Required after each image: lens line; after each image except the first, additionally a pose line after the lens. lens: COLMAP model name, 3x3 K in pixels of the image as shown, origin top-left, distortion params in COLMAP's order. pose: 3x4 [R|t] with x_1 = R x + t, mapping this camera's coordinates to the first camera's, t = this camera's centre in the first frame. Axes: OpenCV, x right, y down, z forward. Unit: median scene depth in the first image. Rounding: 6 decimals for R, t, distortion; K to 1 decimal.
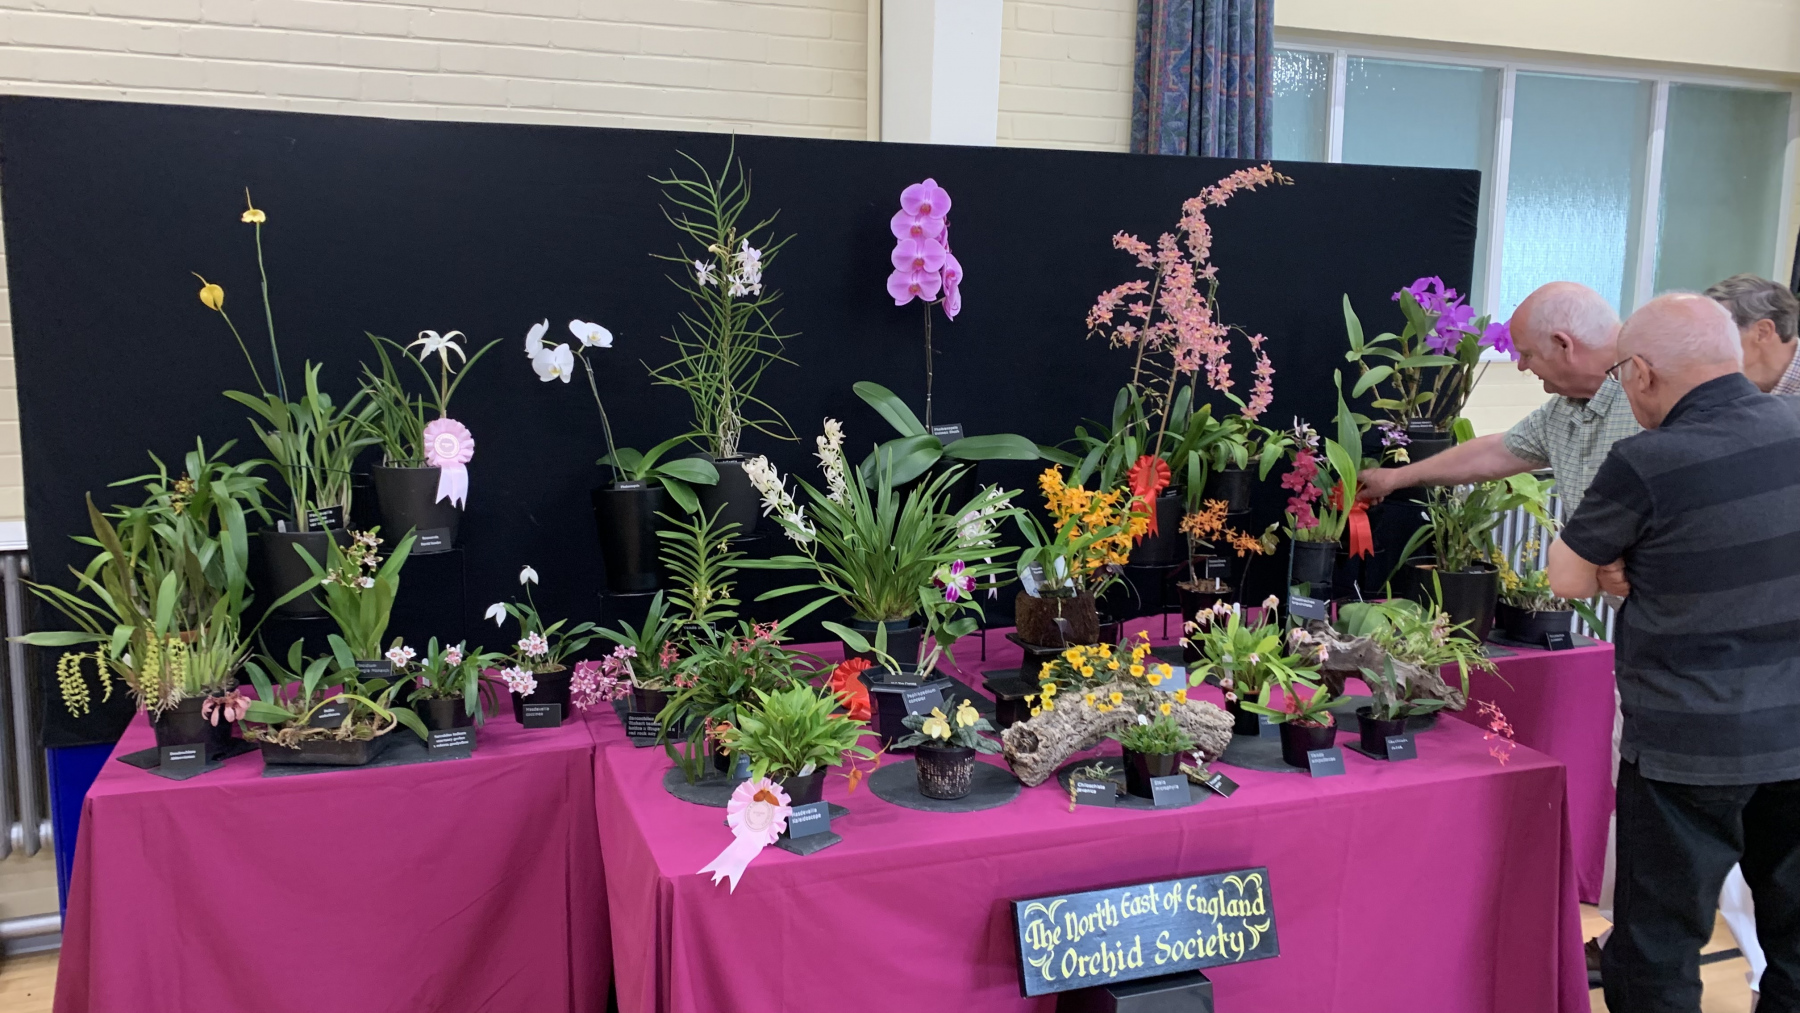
lens RADIAL K [[1452.6, 0, 875.0], [0, 1452.6, 509.6], [0, 0, 1]] dist [0.085681, -0.116837]
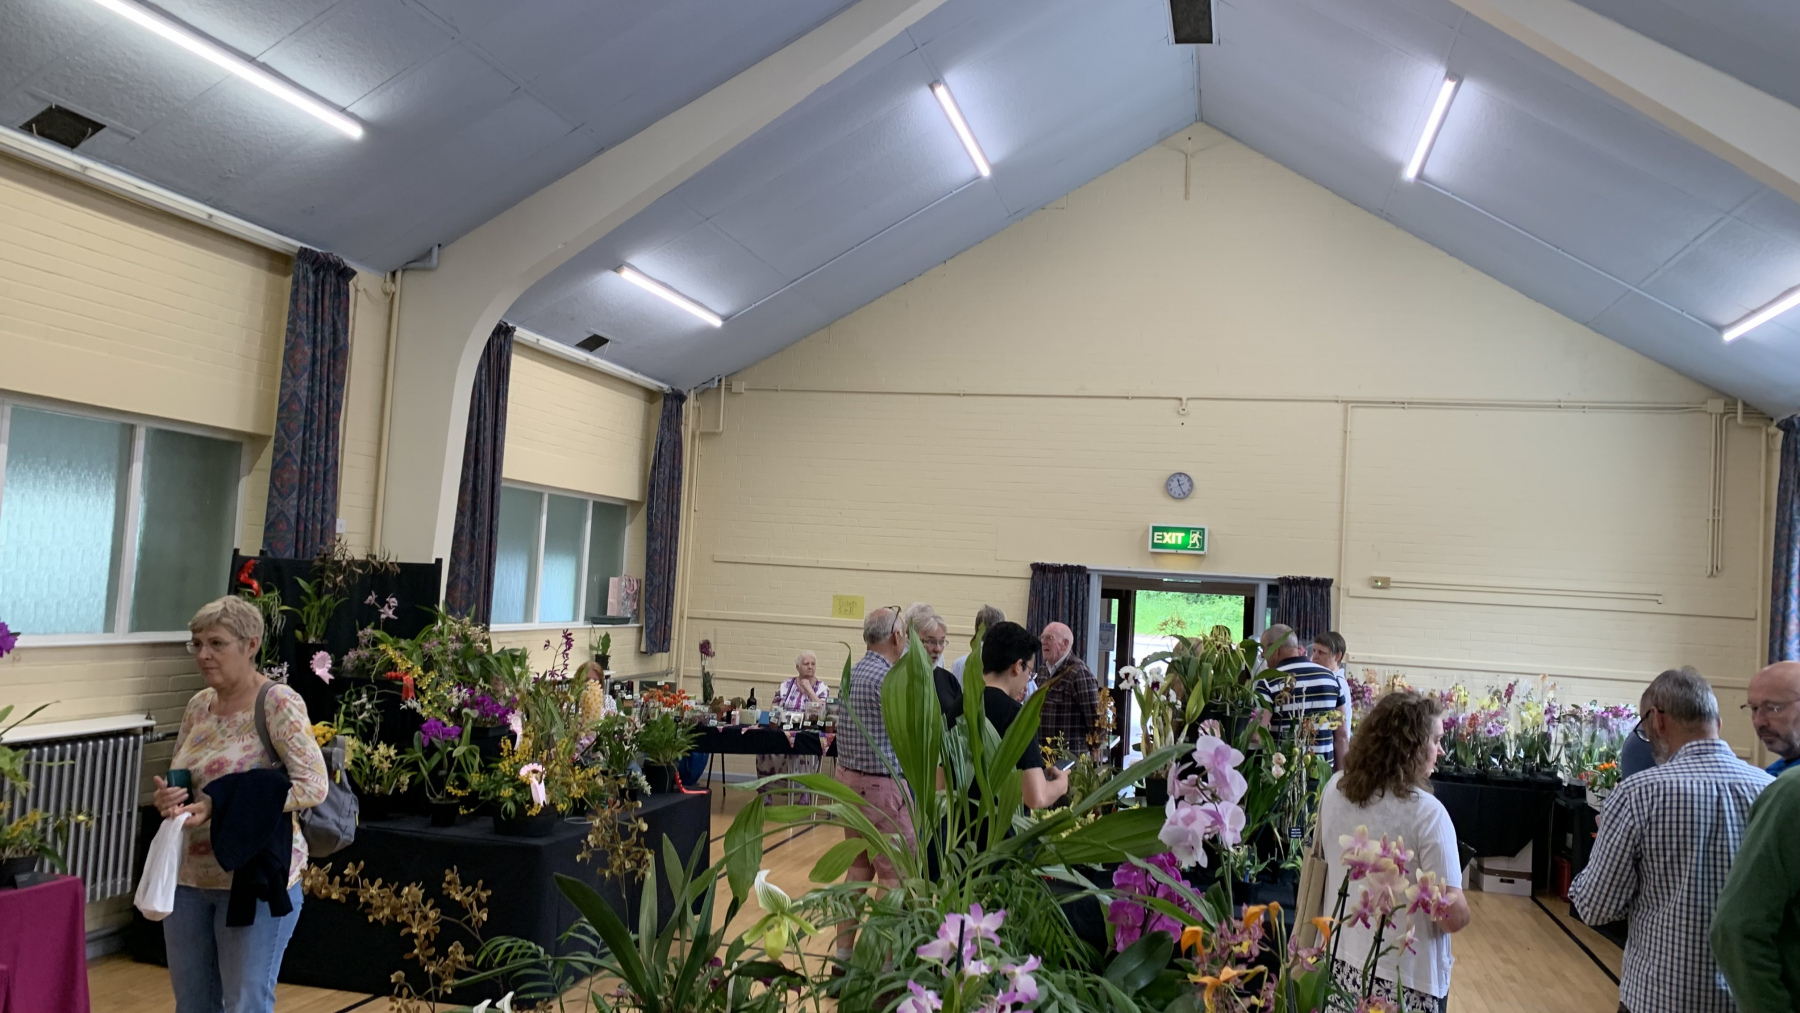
lens RADIAL K [[1352.7, 0, 896.7], [0, 1352.7, 524.3], [0, 0, 1]] dist [0.010762, -0.031488]
pose [[0.563168, 0.062282, 0.823992, -0.102190], [0.067859, 0.990302, -0.121233, -0.024368], [-0.823551, 0.124190, 0.553480, -0.334433]]
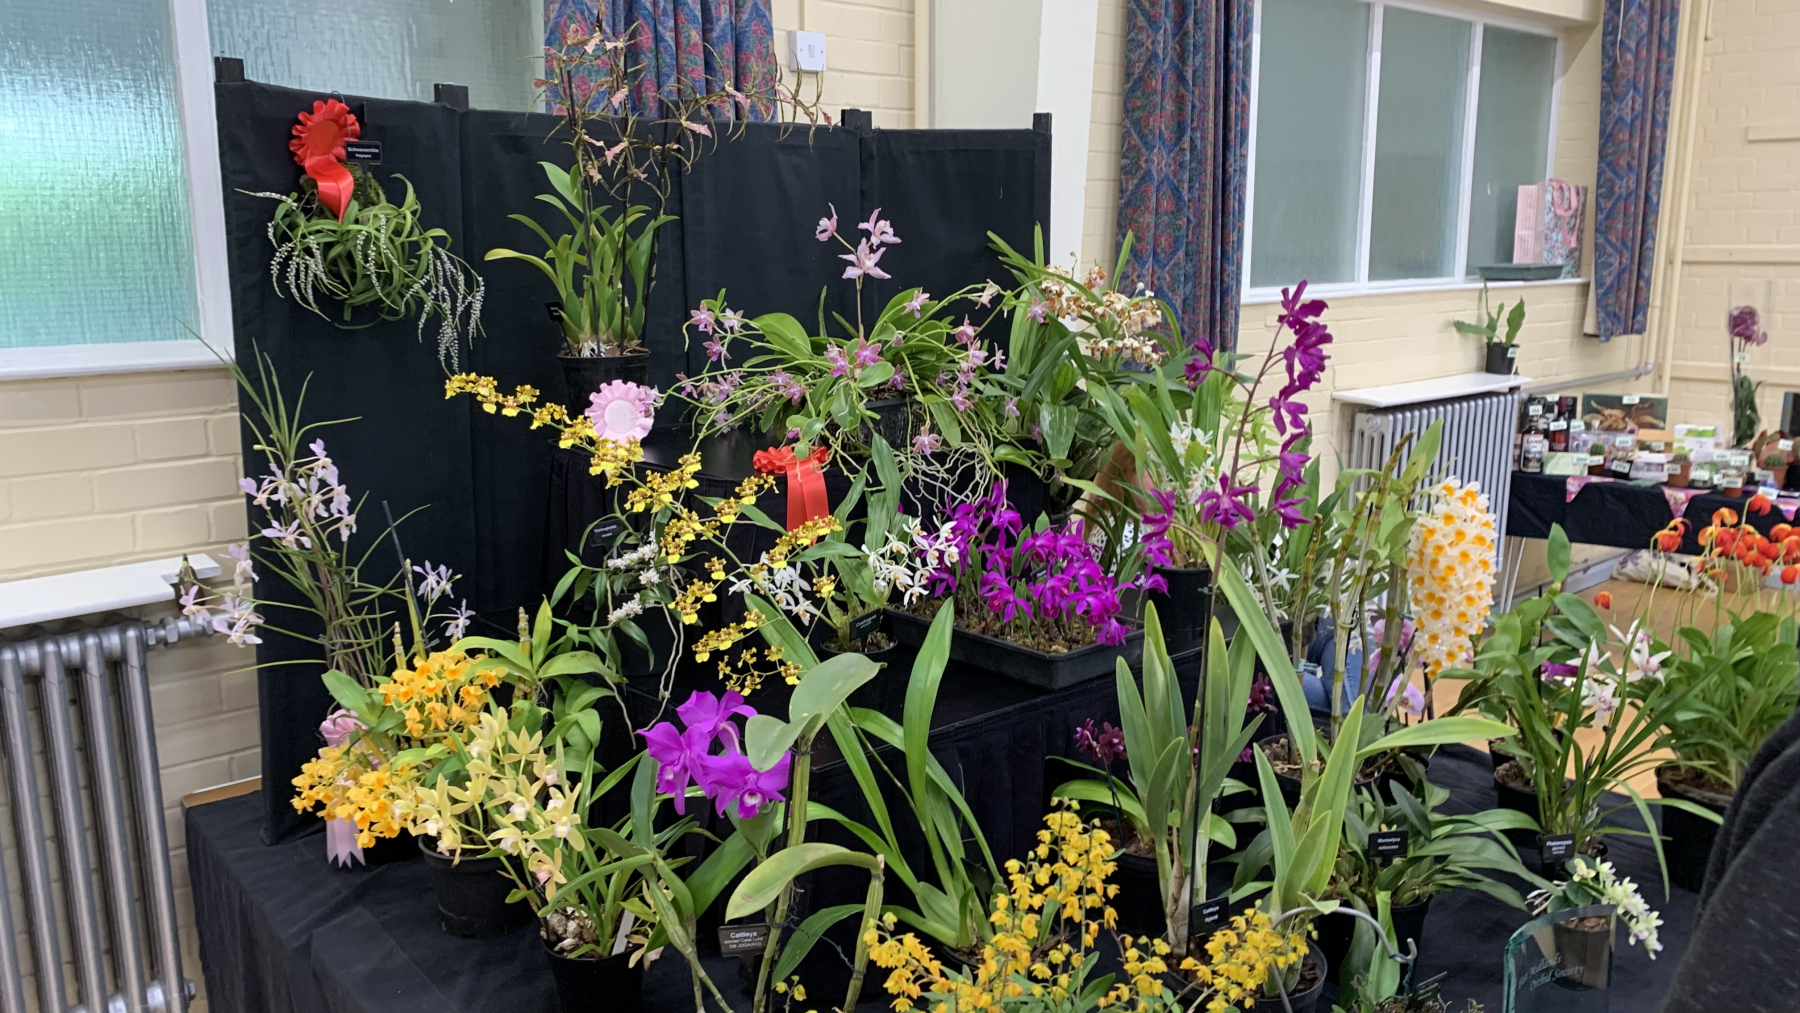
lens RADIAL K [[1374.9, 0, 912.8], [0, 1374.9, 506.3], [0, 0, 1]] dist [0.007562, -0.015836]
pose [[0.935469, -0.081519, 0.343879, 0.921344], [0.064480, 0.996070, 0.060719, -0.103734], [-0.347477, -0.034627, 0.937049, 0.745397]]
